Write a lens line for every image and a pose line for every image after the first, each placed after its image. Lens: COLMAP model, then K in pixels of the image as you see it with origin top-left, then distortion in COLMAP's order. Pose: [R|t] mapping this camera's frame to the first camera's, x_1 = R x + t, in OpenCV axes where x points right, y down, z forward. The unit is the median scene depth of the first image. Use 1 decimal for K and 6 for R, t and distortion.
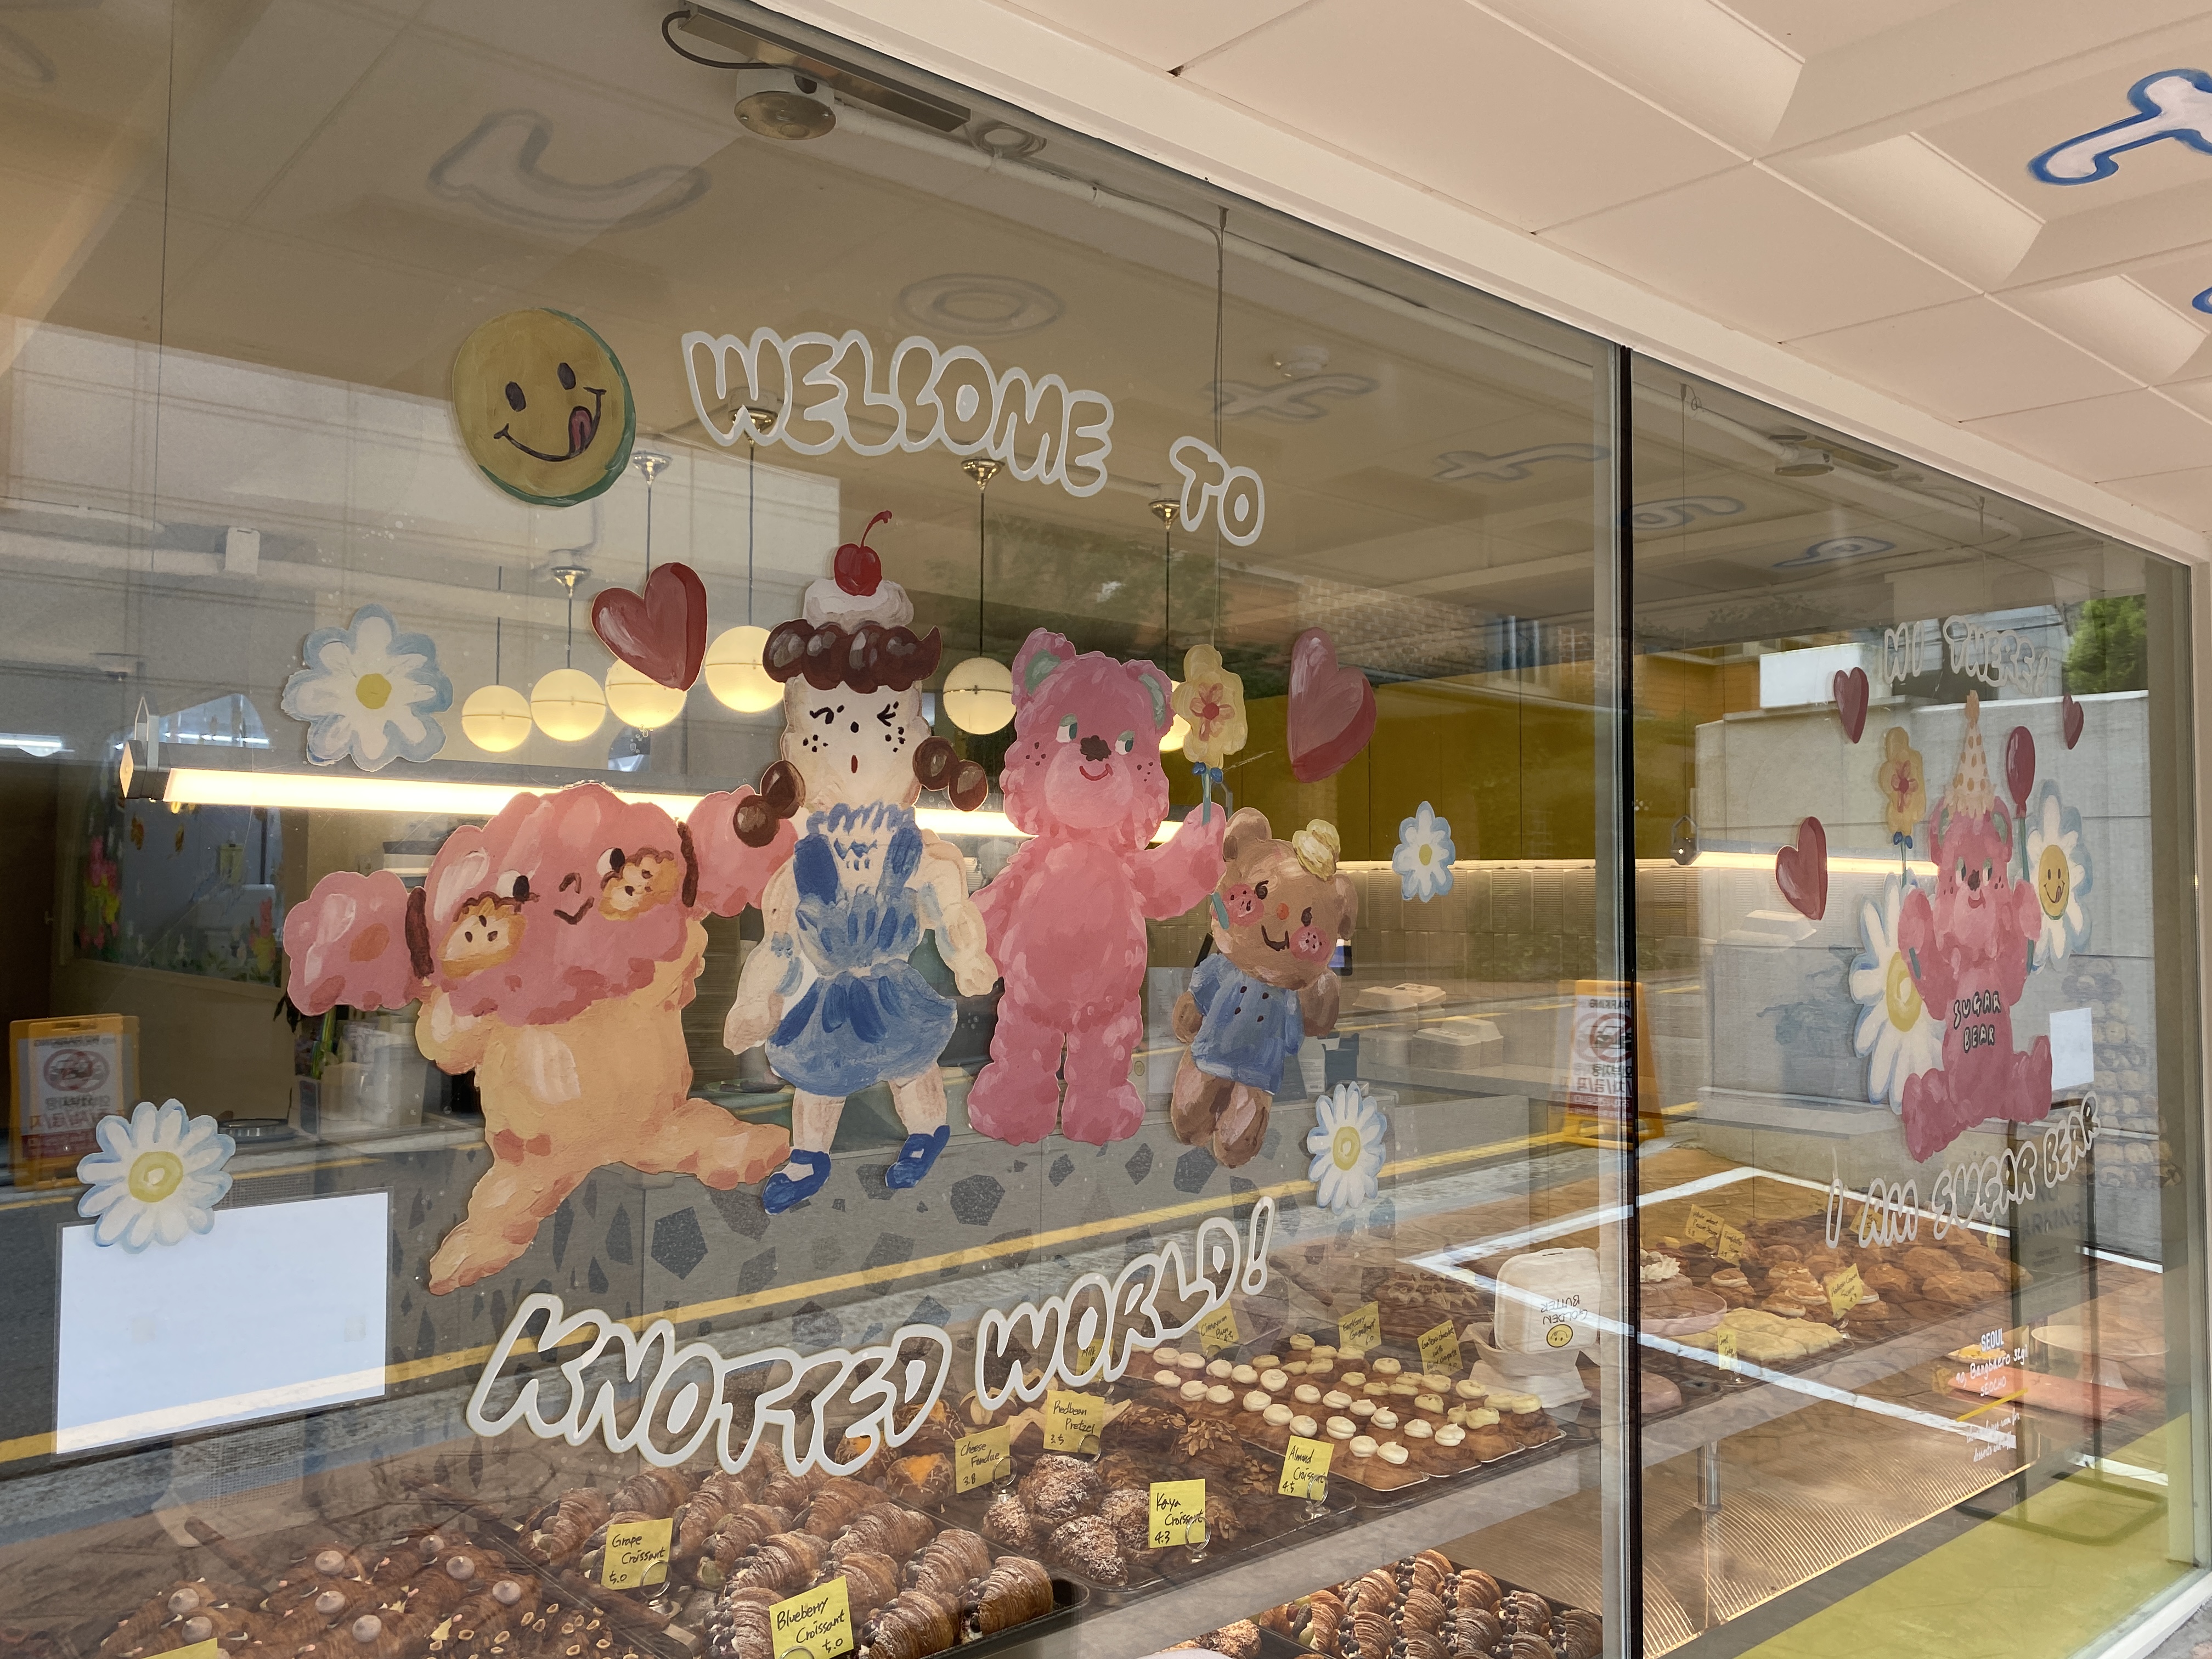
lens RADIAL K [[1701.4, 0, 1120.6], [0, 1701.4, 820.4], [0, 0, 1]] dist [0.025282, -0.033946]
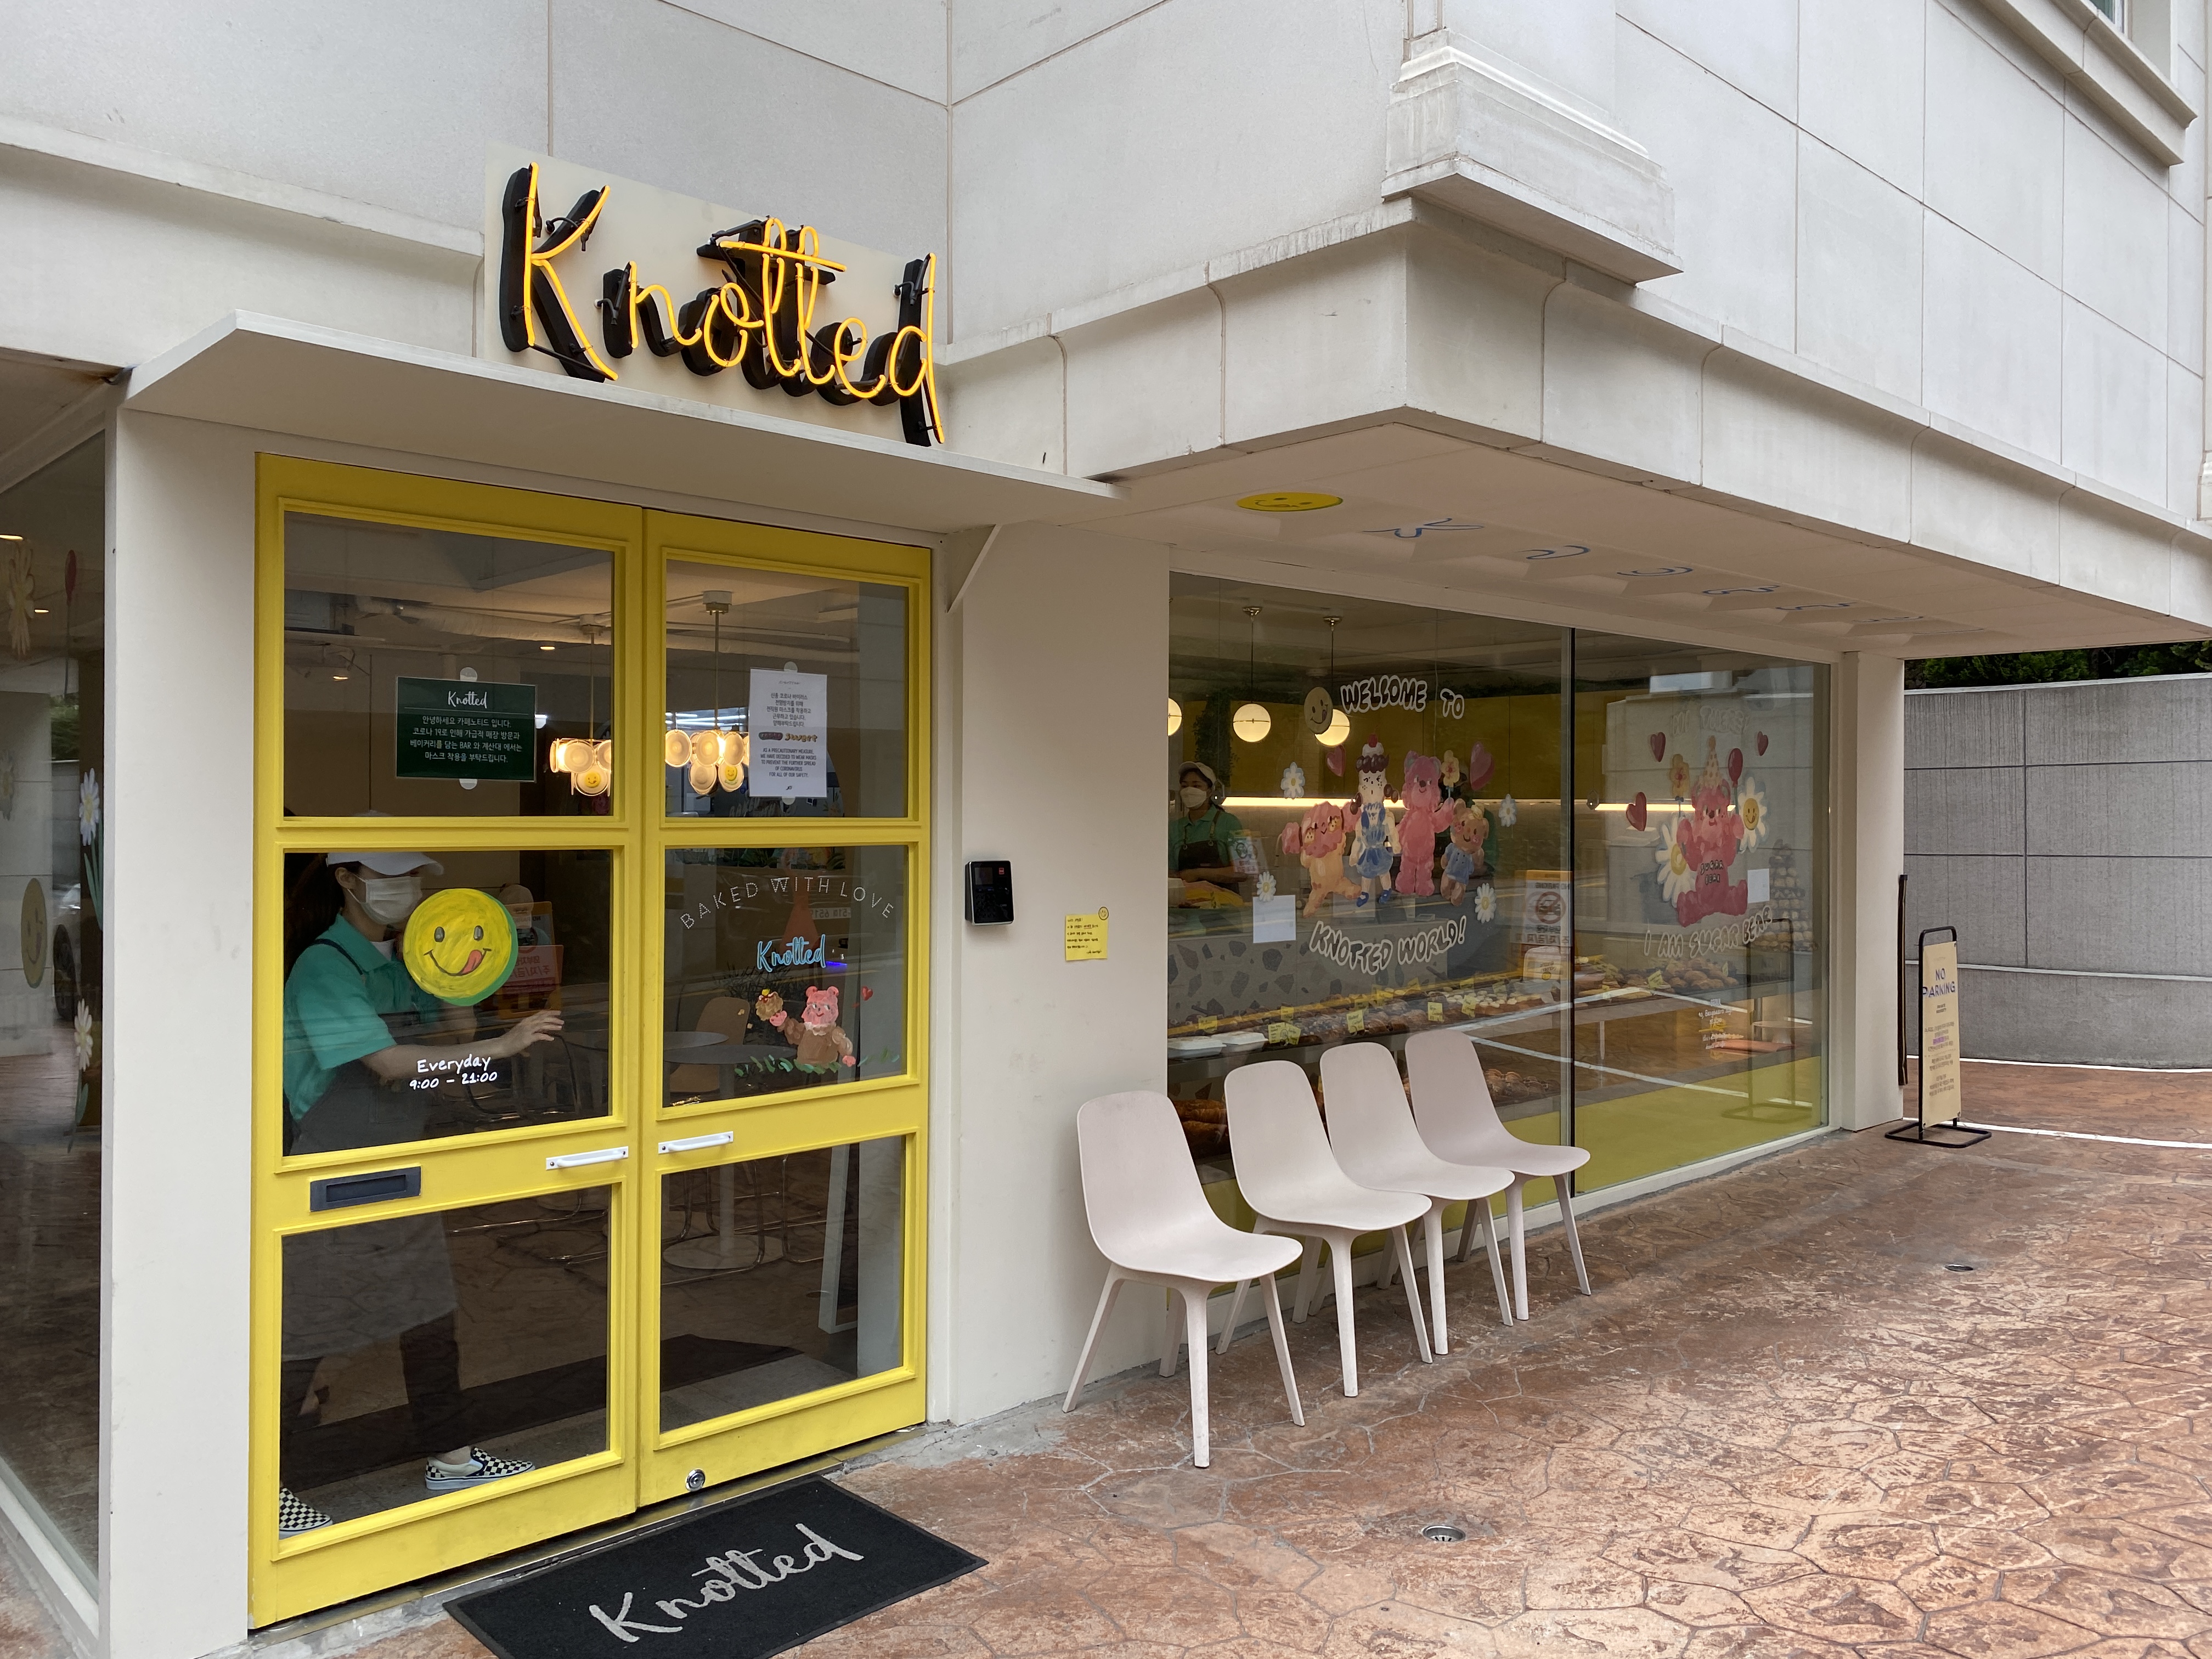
lens RADIAL K [[1701.4, 0, 1090.9], [0, 1701.4, 828.9], [0, 0, 1]] dist [0.025282, -0.033946]
pose [[0.999641, -0.006209, 0.026075, -0.479678], [0.004759, 0.998458, 0.055309, -0.089082], [-0.026379, -0.055165, 0.998129, -1.508360]]
